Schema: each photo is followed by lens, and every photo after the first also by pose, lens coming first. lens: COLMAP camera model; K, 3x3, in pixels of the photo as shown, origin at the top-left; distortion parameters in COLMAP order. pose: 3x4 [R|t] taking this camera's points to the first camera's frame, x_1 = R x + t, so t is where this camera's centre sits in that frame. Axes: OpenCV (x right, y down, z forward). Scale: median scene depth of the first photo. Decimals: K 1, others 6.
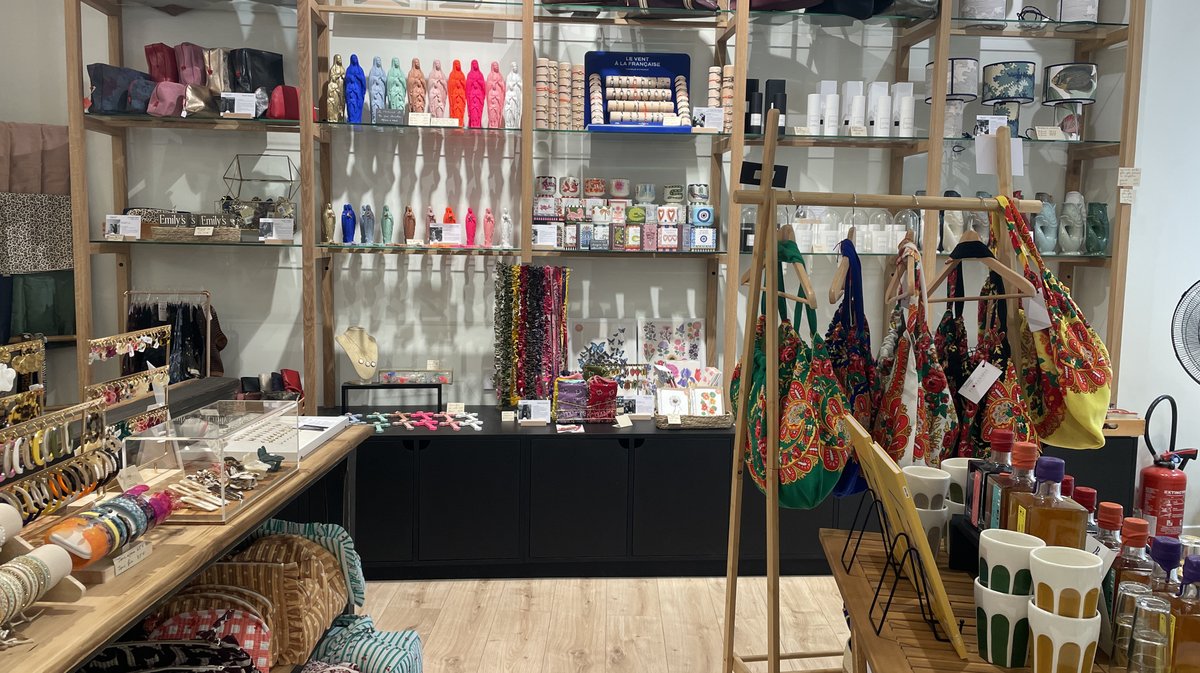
lens RADIAL K [[882.1, 0, 595.3], [0, 882.1, 338.4], [0, 0, 1]] dist [0.045442, -0.000598]
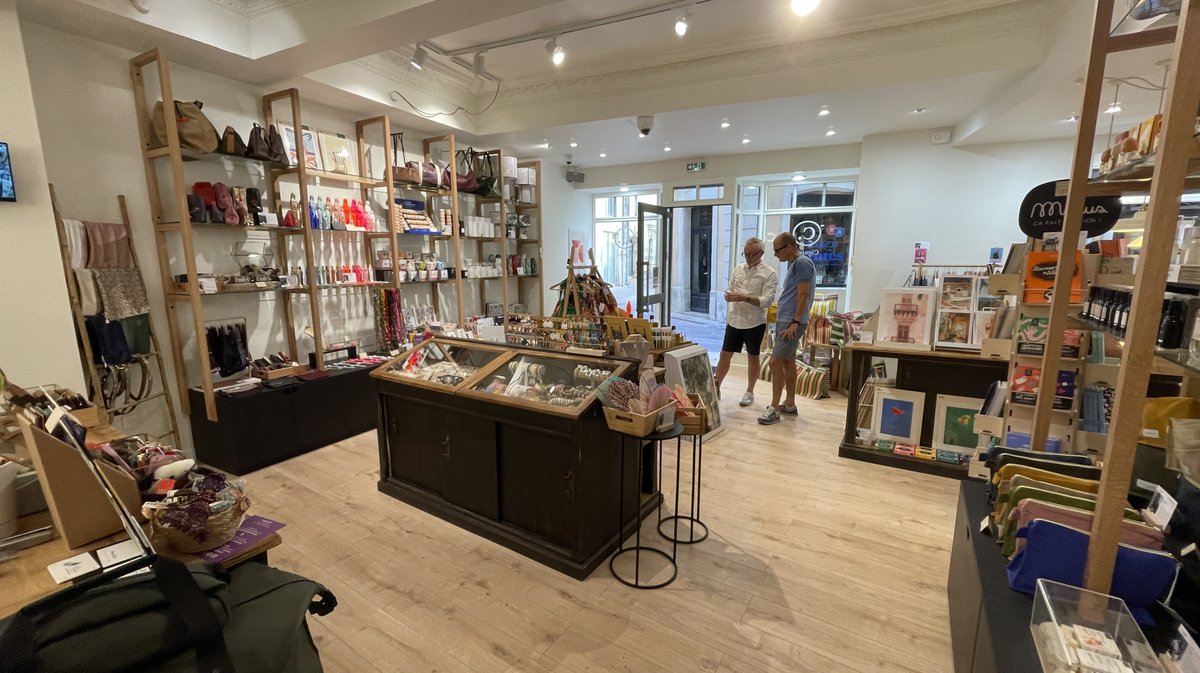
lens RADIAL K [[472.8, 0, 597.0], [0, 472.8, 339.1], [0, 0, 1]] dist [-0.001557, -0.000760]
pose [[0.551129, -0.160337, 0.818870, -0.798102], [0.108013, 0.986817, 0.120524, -0.042186], [-0.827399, 0.022025, 0.561182, -0.162697]]
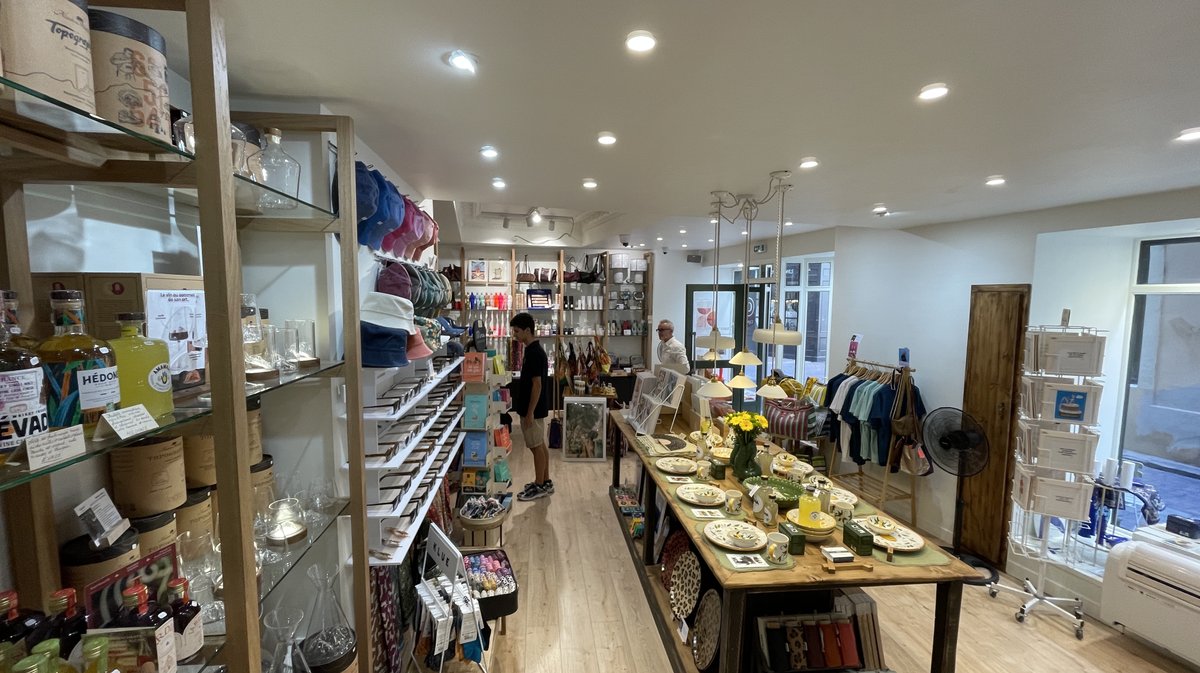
lens RADIAL K [[472.8, 0, 602.0], [0, 472.8, 340.3], [0, 0, 1]] dist [-0.001557, -0.000760]
pose [[0.989141, -0.018475, 0.145807, 0.011571], [0.021349, 0.999607, -0.018169, -0.030331], [-0.145414, 0.021085, 0.989146, -1.278793]]
